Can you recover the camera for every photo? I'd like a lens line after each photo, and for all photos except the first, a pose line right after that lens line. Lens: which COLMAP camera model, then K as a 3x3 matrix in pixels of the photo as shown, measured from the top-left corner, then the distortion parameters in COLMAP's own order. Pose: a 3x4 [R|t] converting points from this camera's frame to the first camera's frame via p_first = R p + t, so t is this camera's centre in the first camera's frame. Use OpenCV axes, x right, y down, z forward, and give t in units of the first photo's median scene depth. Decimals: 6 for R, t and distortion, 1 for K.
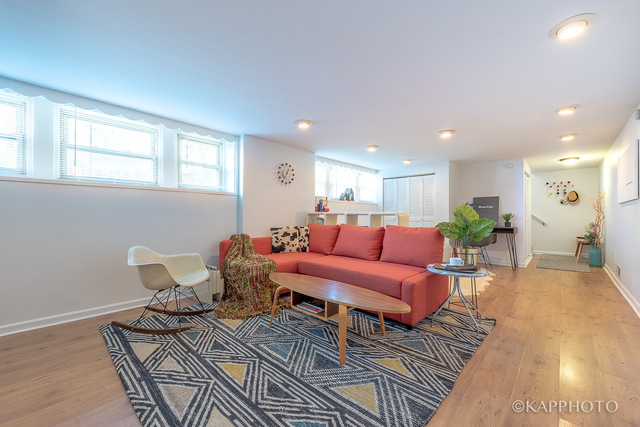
lens RADIAL K [[285.2, 0, 328.1], [0, 285.2, 214.0], [0, 0, 1]] dist [0.000379, -0.001628]
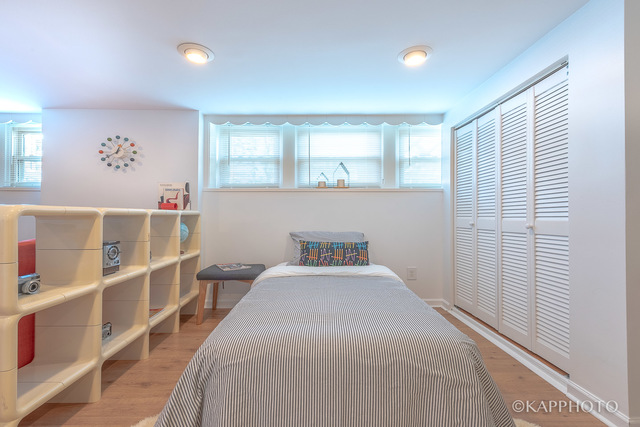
lens RADIAL K [[267.0, 0, 283.2], [0, 267.0, 216.3], [0, 0, 1]] dist [0.014460, 0.001759]
pose [[0.626855, -0.003721, -0.779127, 0.617659], [0.004005, 0.999991, -0.001553, 0.009397], [0.779126, -0.002147, 0.626864, 0.976790]]
